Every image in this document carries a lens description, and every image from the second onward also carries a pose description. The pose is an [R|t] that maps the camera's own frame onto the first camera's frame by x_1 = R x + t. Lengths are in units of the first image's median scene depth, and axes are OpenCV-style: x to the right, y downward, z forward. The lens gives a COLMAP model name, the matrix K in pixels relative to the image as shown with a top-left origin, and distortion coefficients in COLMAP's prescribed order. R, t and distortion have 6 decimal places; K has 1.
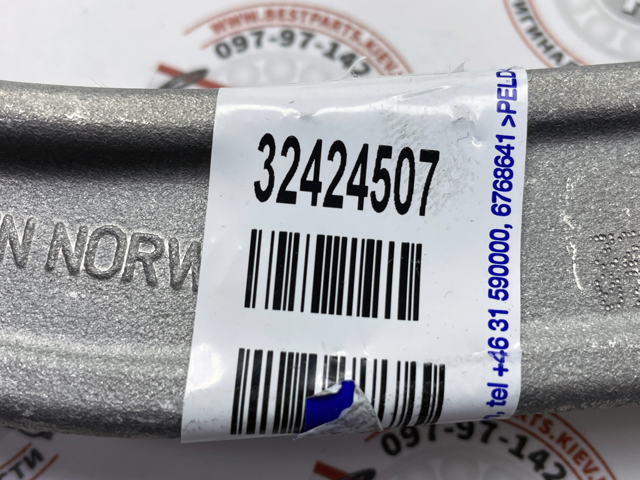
lens RADIAL K [[712.6, 0, 320.0], [0, 712.6, 240.0], [0, 0, 1]] dist [-0.007702, -0.017755]
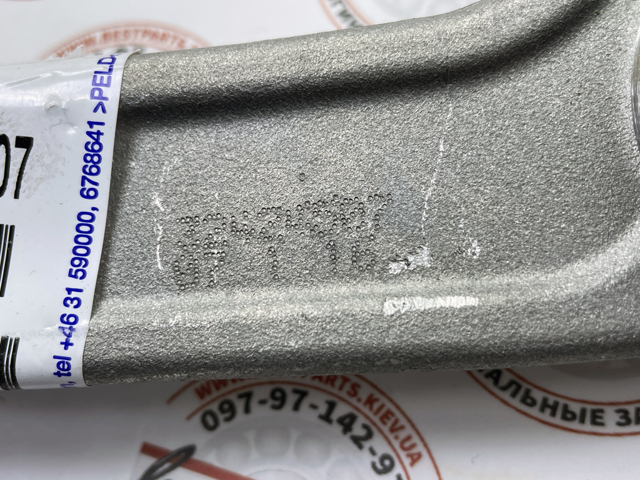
lens RADIAL K [[712.6, 0, 320.0], [0, 712.6, 240.0], [0, 0, 1]] dist [-0.007702, -0.017755]
pose [[0.994417, 0.008590, -0.105173, 0.706277], [-0.000300, 0.996907, 0.078588, -0.056316], [0.105523, -0.078118, 0.991344, -0.015407]]
